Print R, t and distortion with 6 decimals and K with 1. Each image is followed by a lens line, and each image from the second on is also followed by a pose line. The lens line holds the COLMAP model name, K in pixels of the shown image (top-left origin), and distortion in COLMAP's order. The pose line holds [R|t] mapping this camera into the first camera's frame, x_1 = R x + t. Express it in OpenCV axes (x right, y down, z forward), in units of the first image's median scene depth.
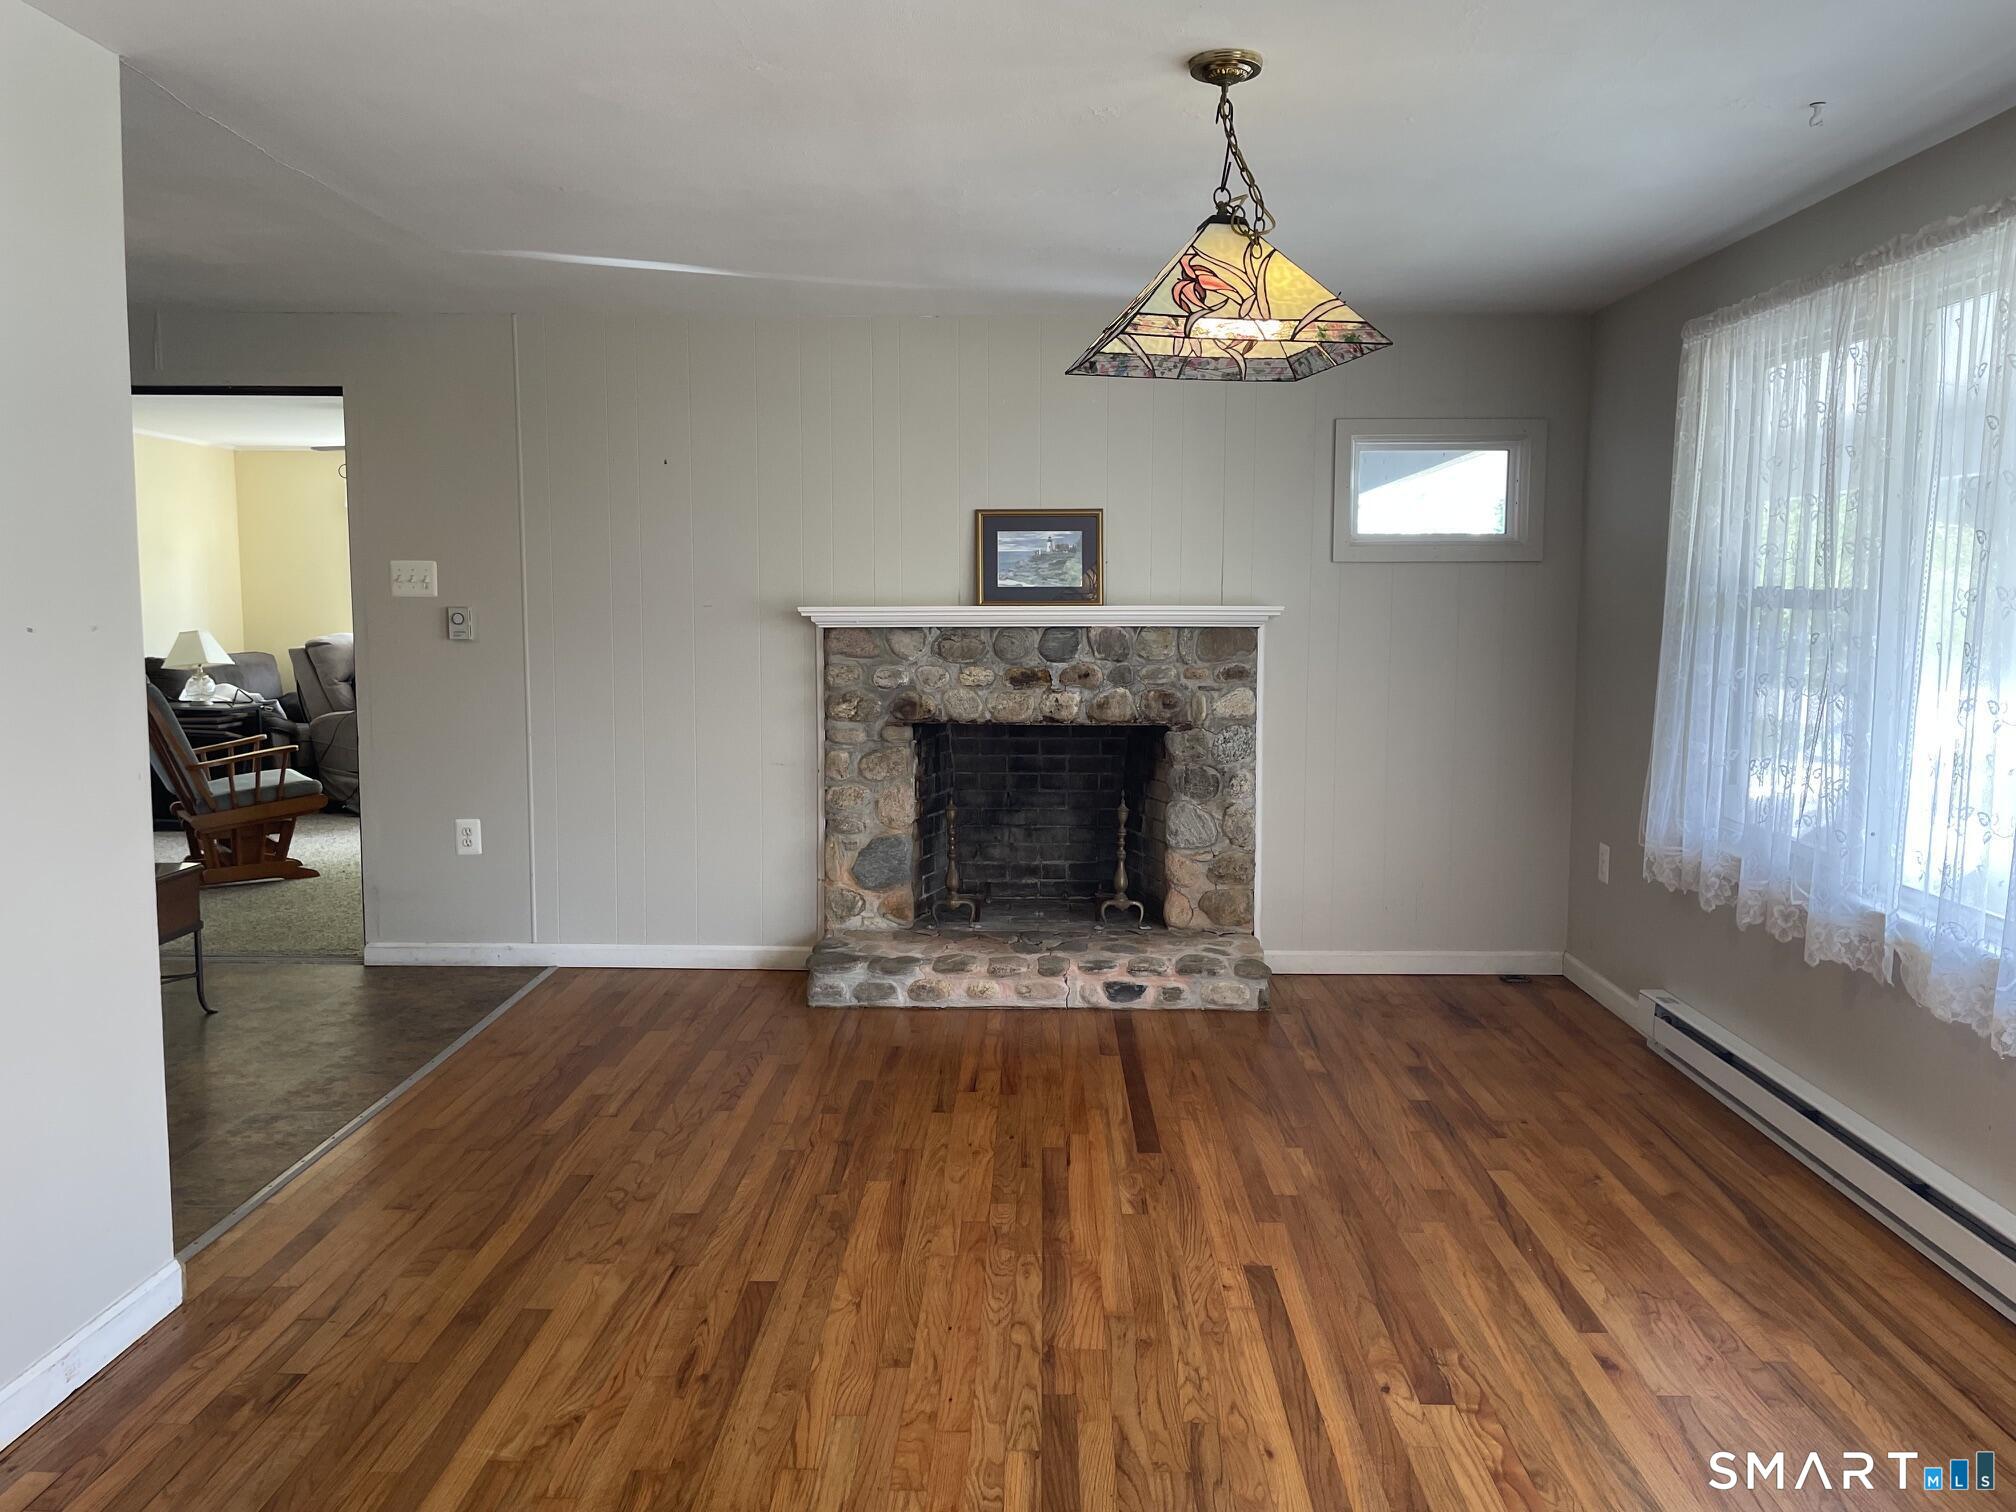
lens RADIAL K [[1513.7, 0, 1002.3], [0, 1513.7, 735.6], [0, 0, 1]] dist [0.021717, -0.004414]
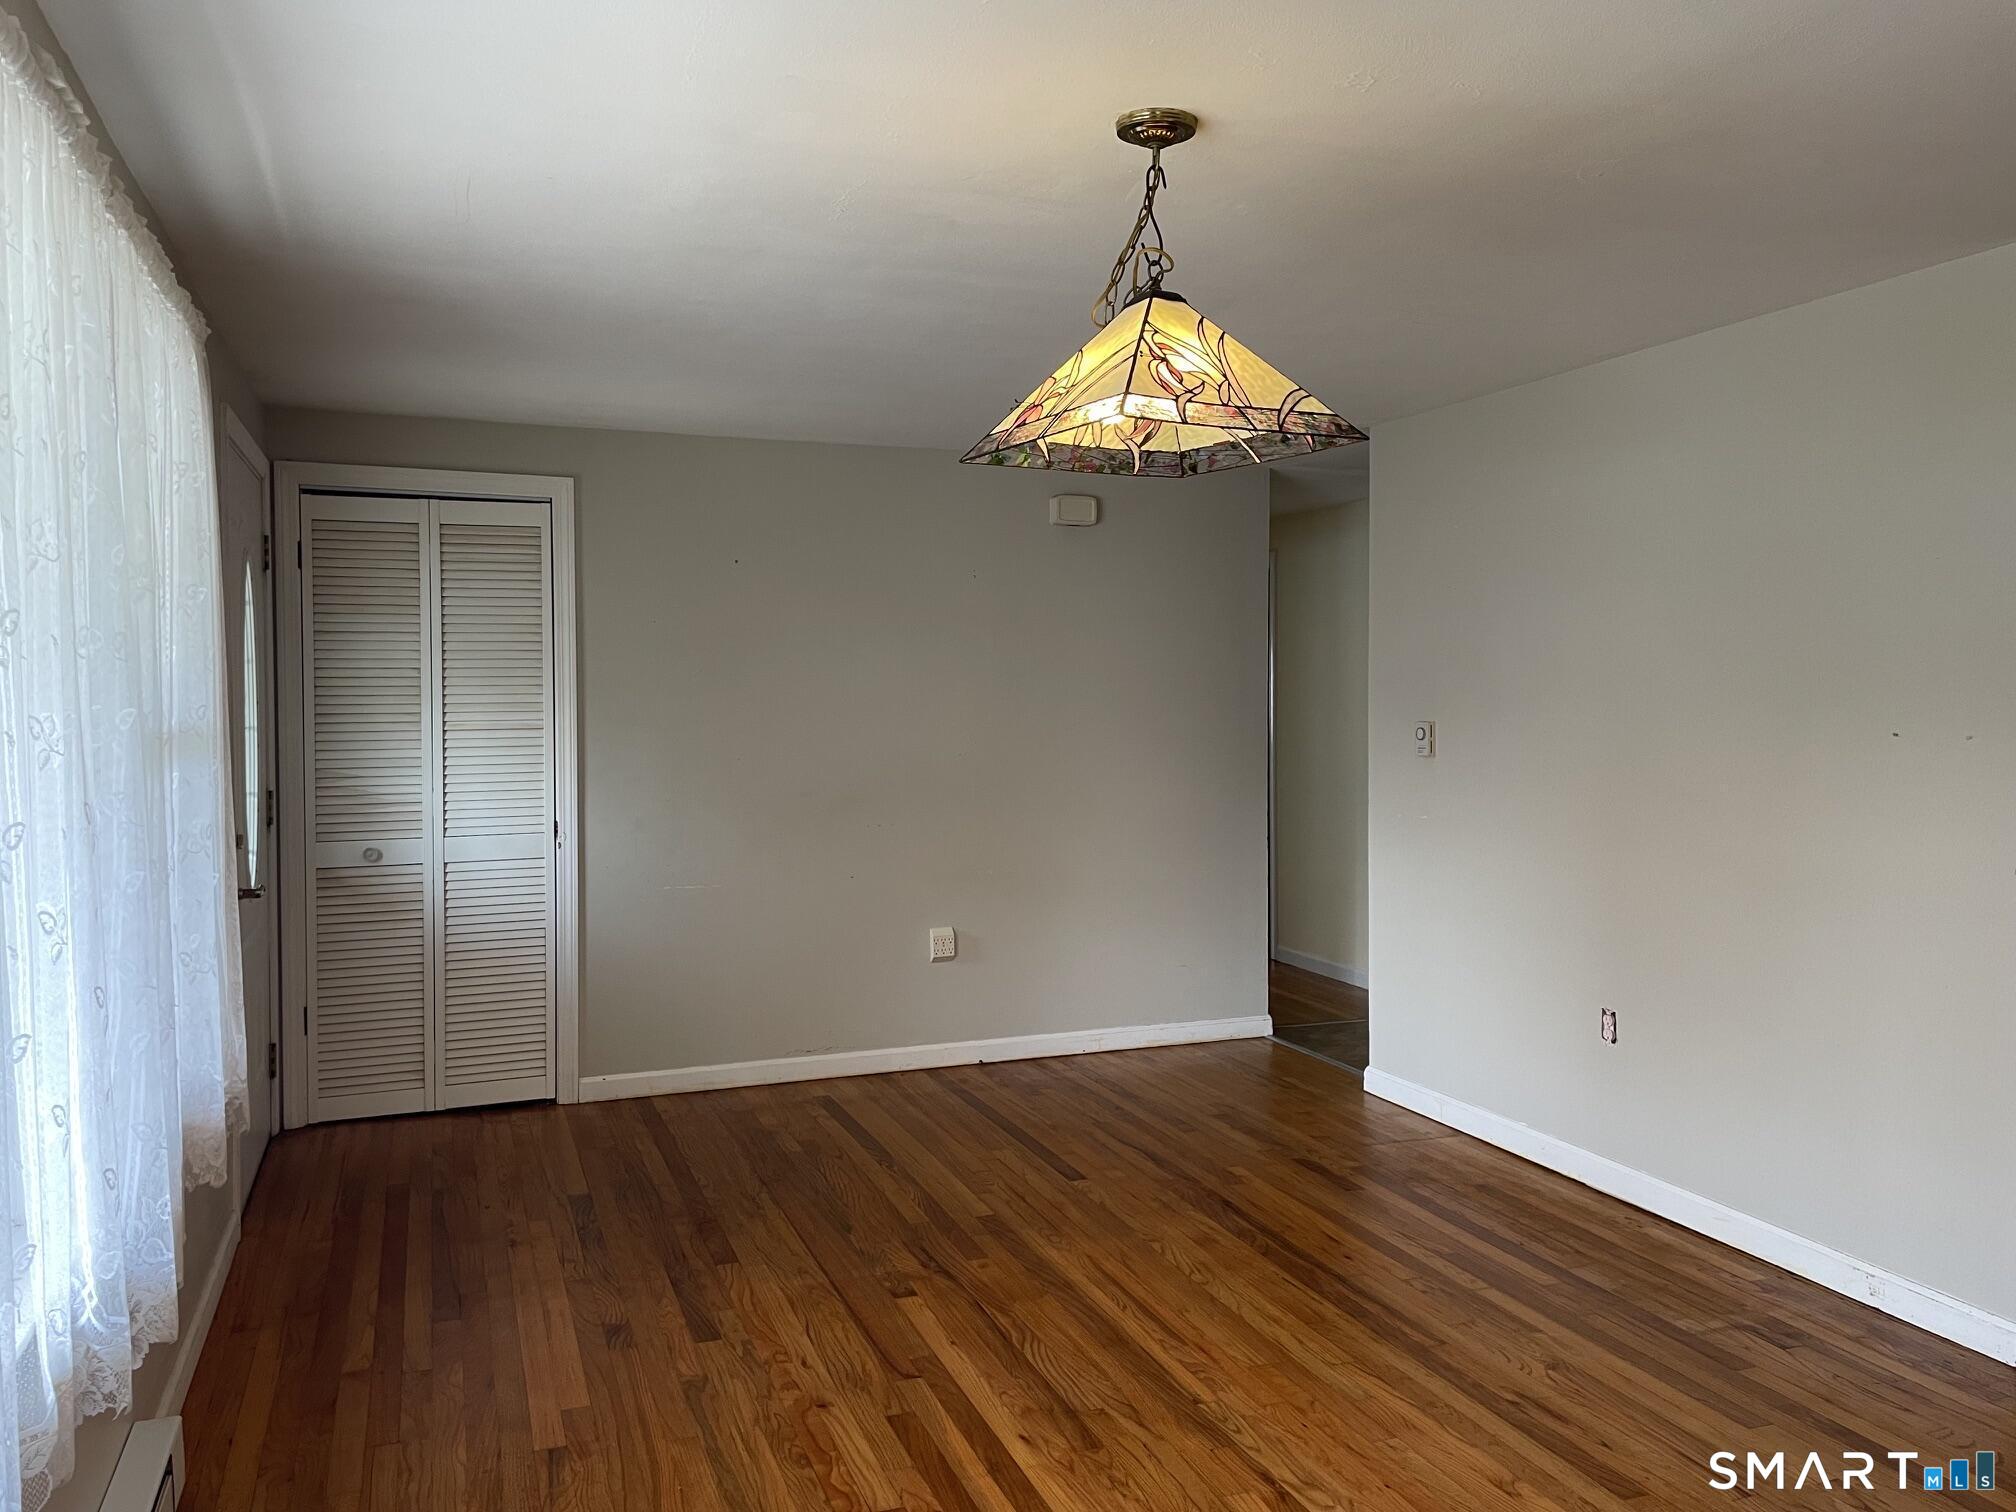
lens RADIAL K [[1513.7, 0, 1002.3], [0, 1513.7, 735.6], [0, 0, 1]] dist [0.021717, -0.004414]
pose [[-0.928115, 0.008850, -0.372188, 0.559484], [-0.035677, 0.993002, 0.112578, -0.177224], [0.370580, 0.117764, -0.921305, 1.808546]]
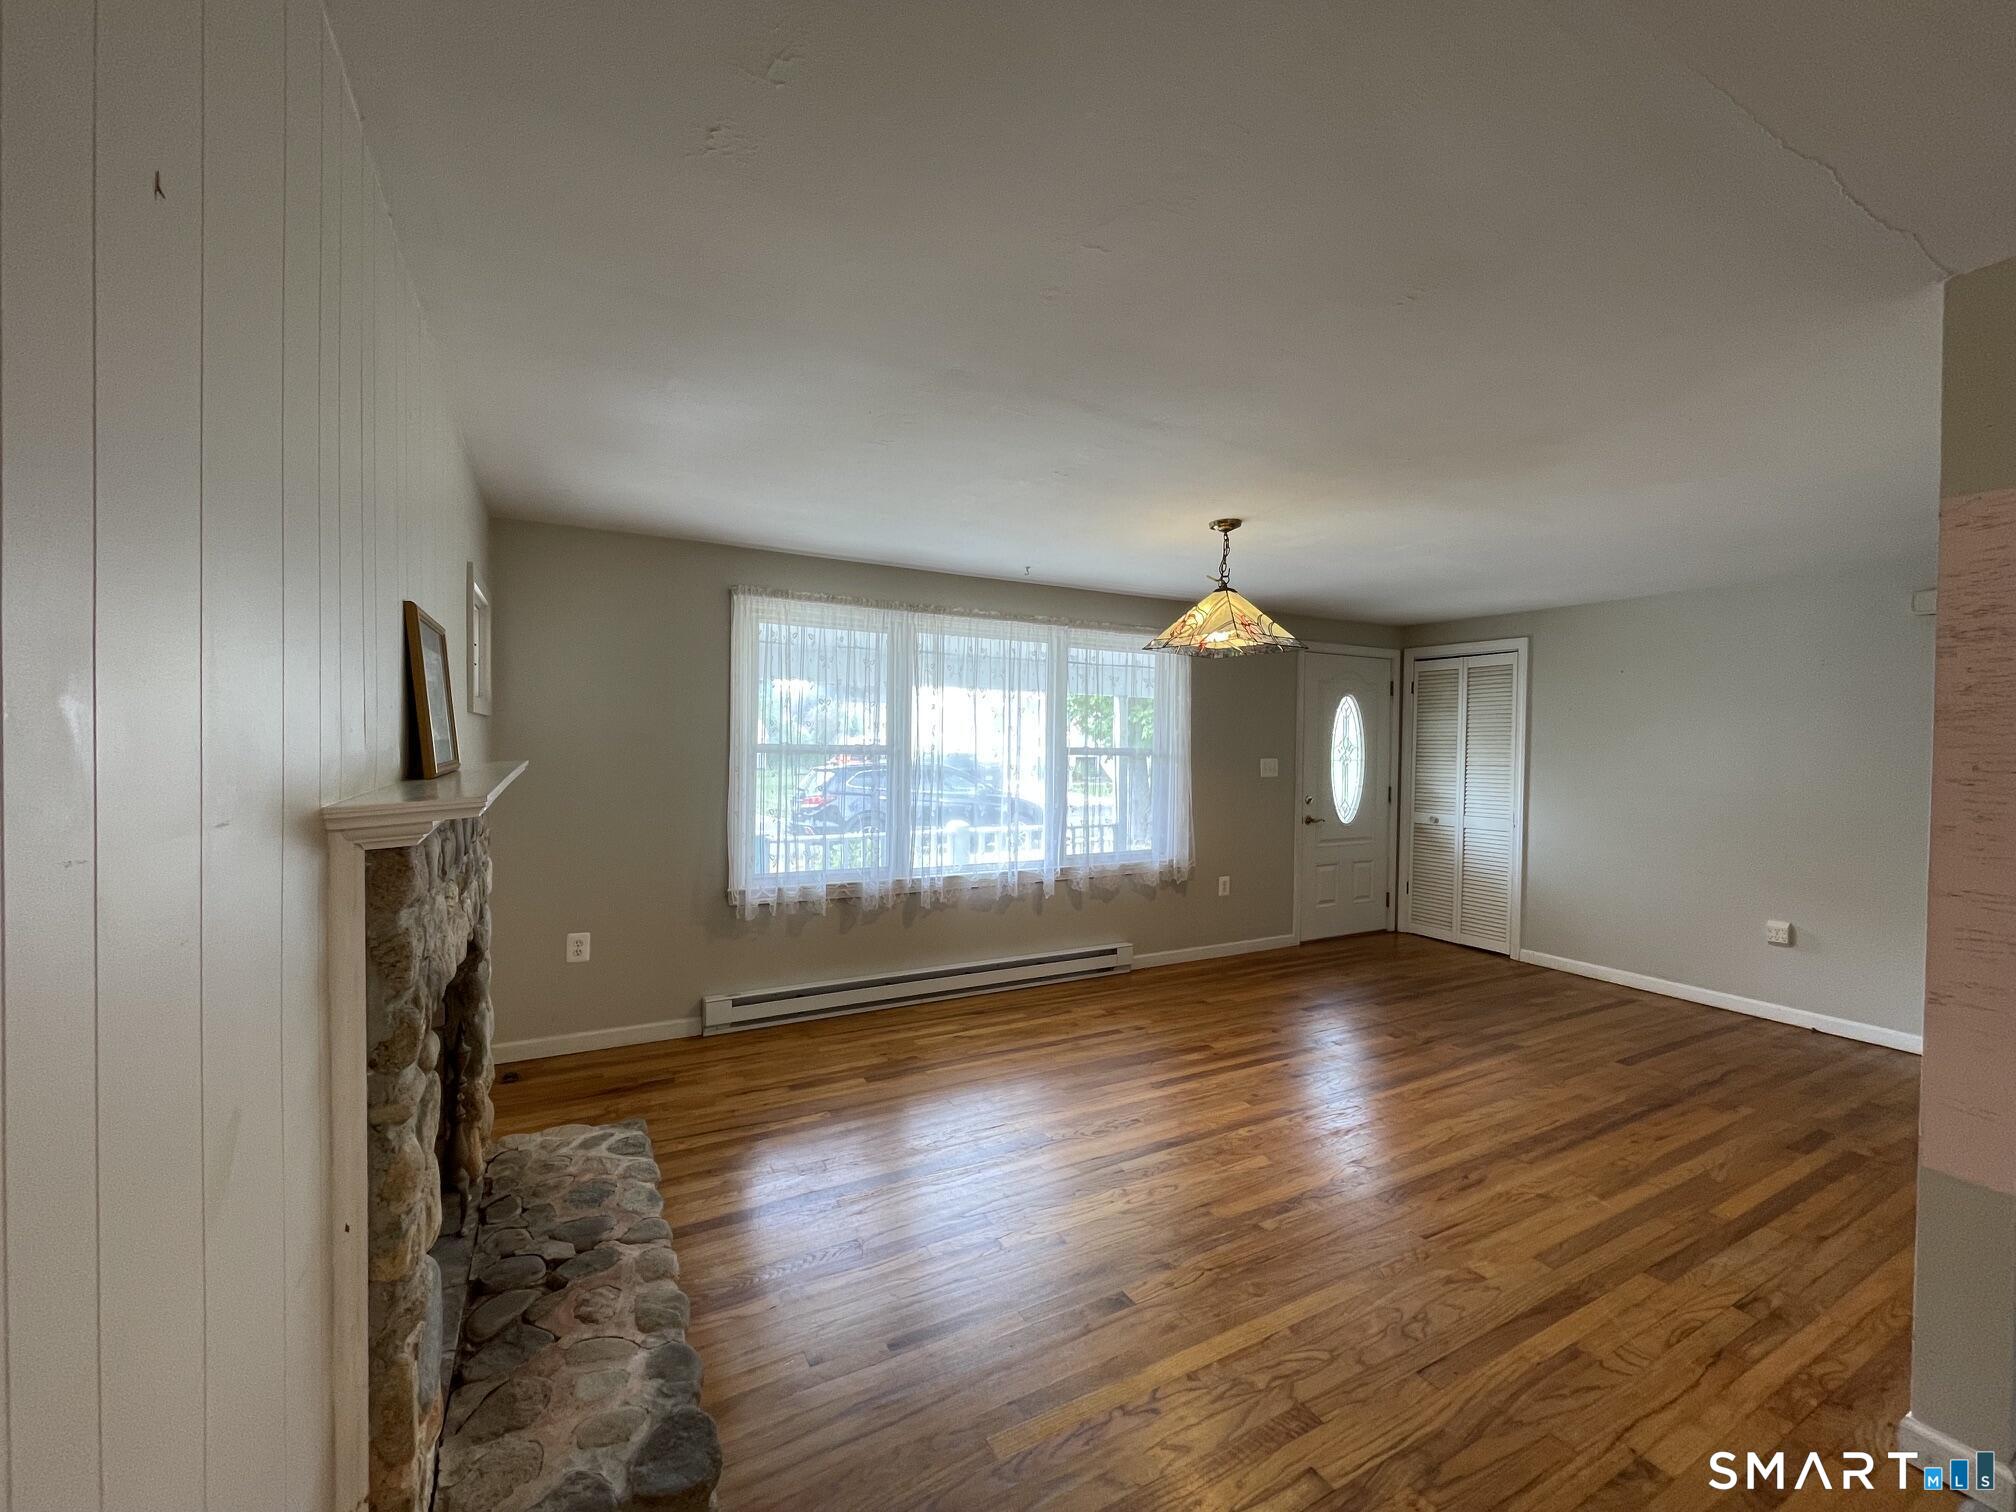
lens RADIAL K [[822.9, 0, 1018.1], [0, 822.9, 754.1], [0, 0, 1]] dist [0.002284, 0.000248]
pose [[-0.502783, -0.022870, 0.864110, -0.770230], [0.066412, 0.995673, 0.064993, -0.194573], [-0.861858, 0.090065, -0.499089, 1.903471]]
